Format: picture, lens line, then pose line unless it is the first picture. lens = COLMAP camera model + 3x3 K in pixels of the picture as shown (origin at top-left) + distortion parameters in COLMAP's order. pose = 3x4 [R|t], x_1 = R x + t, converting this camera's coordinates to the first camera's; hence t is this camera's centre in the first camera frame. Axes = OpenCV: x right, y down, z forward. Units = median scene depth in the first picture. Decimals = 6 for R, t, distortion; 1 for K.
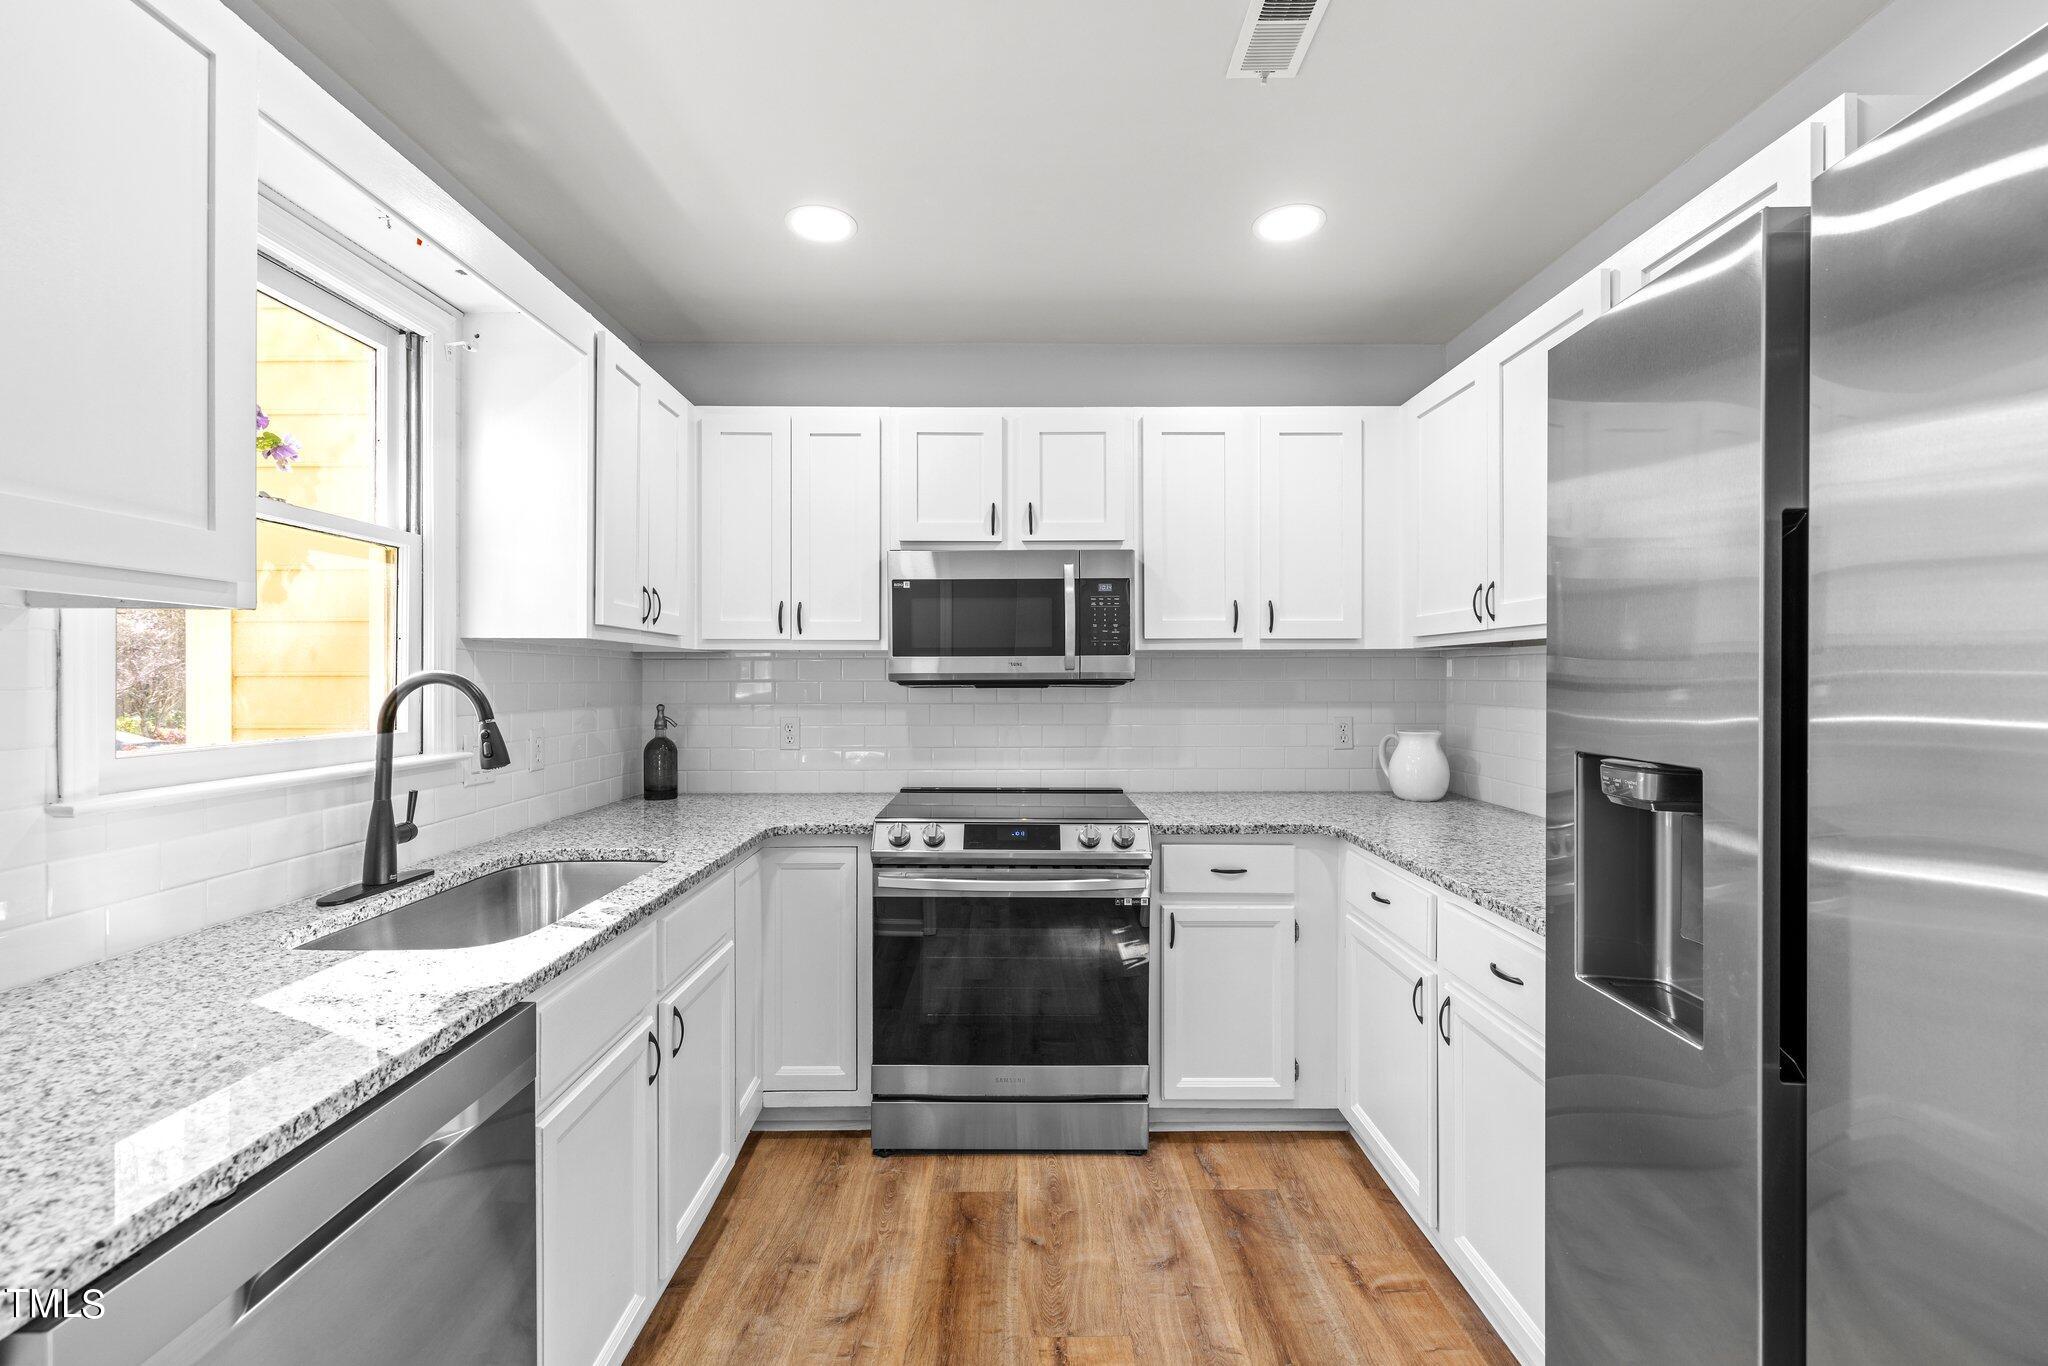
lens RADIAL K [[868.2, 0, 1010.3], [0, 868.2, 662.2], [0, 0, 1]] dist [-0.000590, 0.000620]
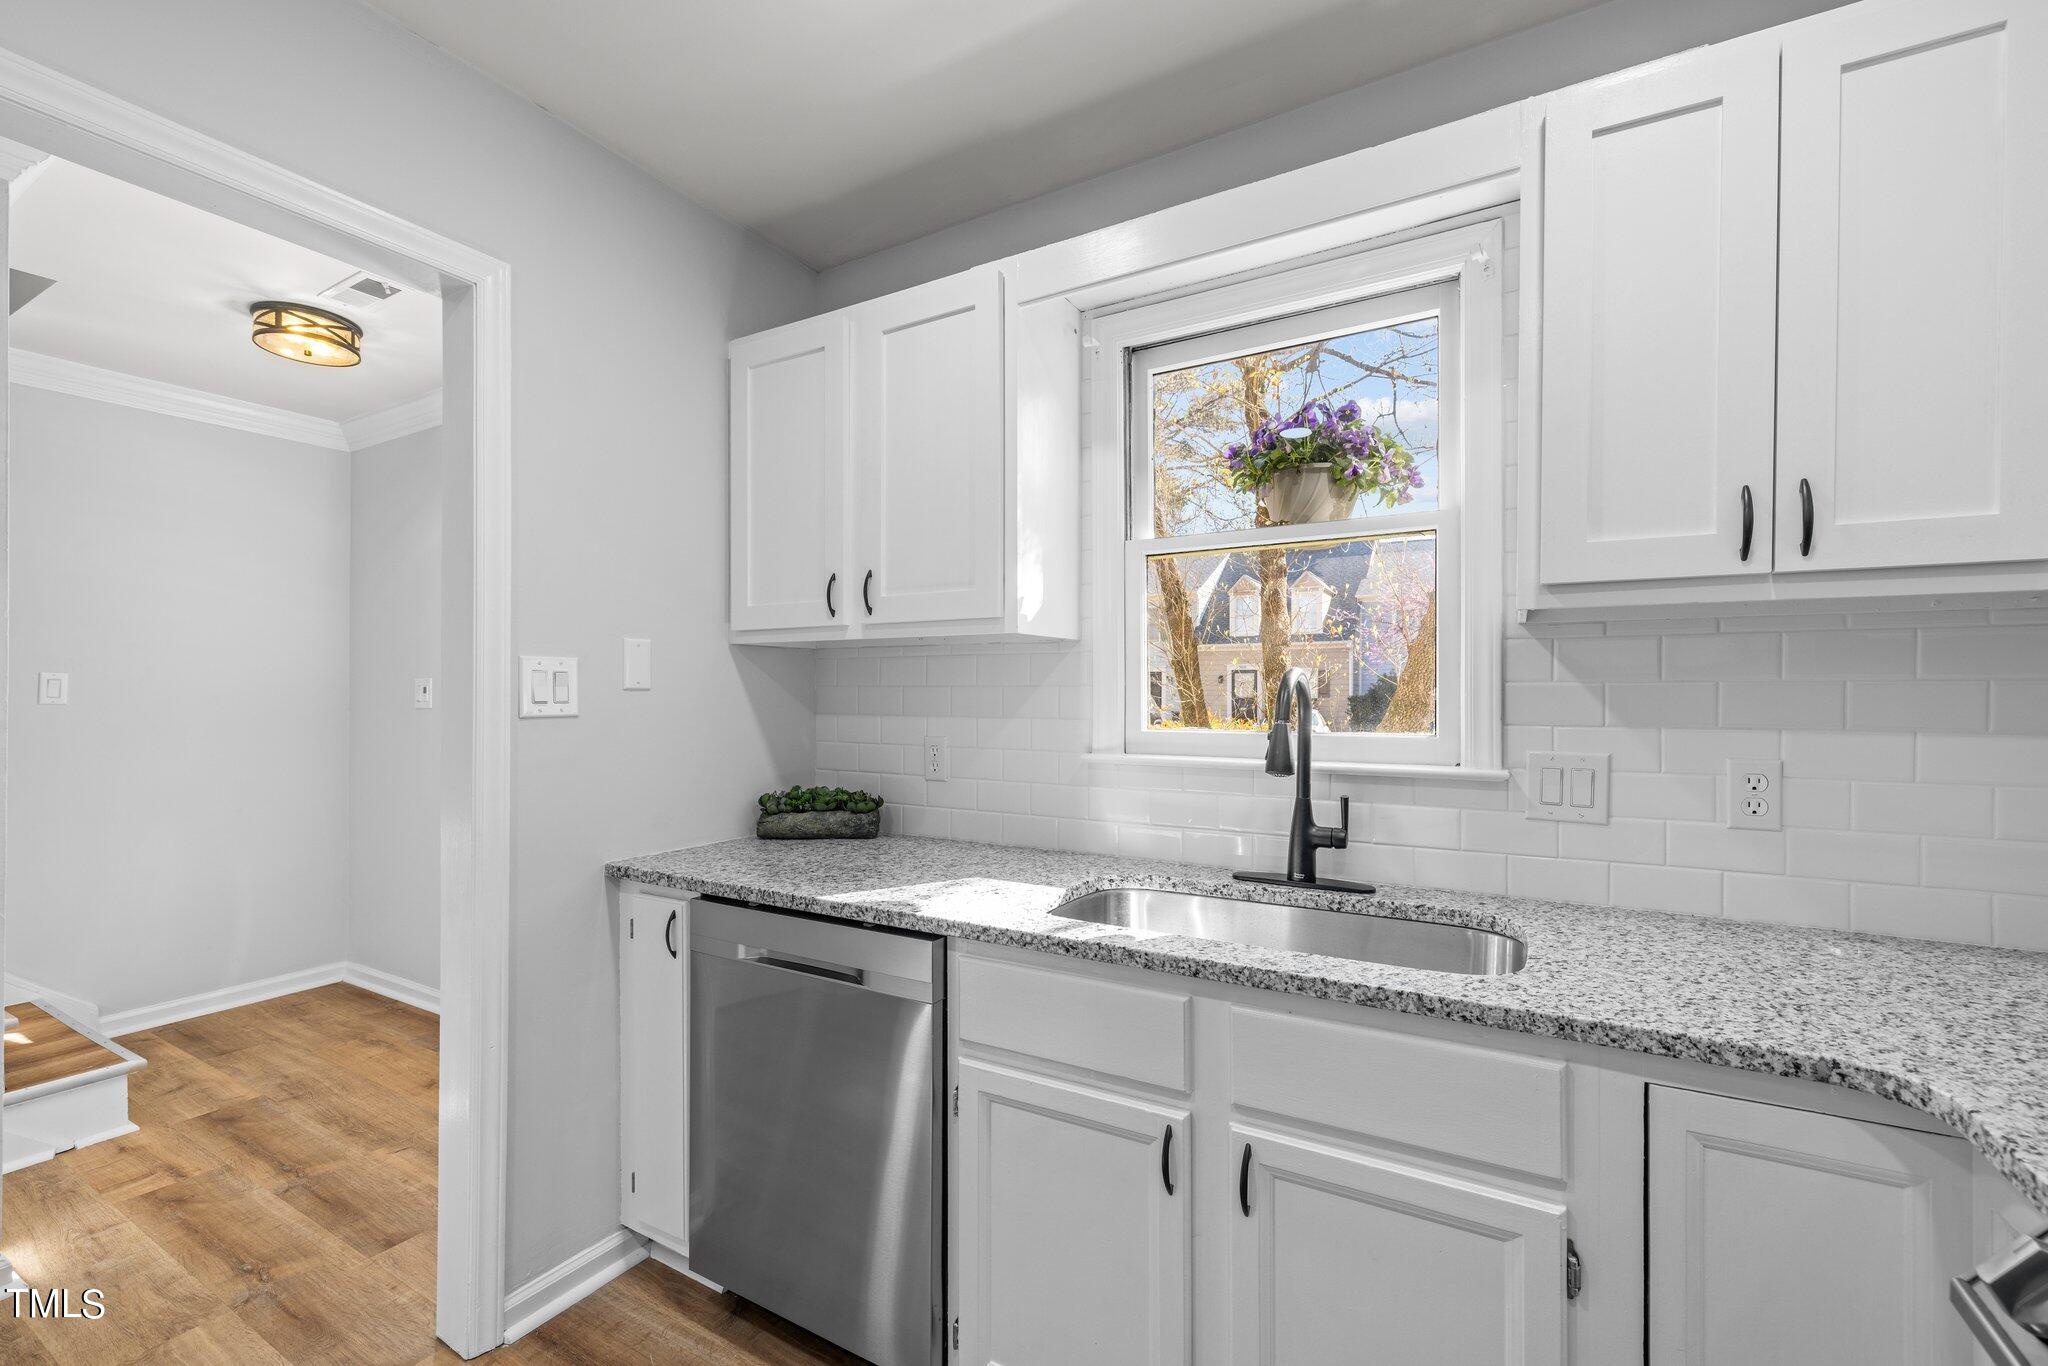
lens RADIAL K [[881.7, 0, 1018.9], [0, 881.7, 694.2], [0, 0, 1]] dist [0.001801, 0.000411]
pose [[-0.480029, 0.006122, -0.877231, 0.346627], [0.006960, 0.999971, 0.003170, 0.033956], [0.877225, -0.004583, -0.480058, 1.259873]]
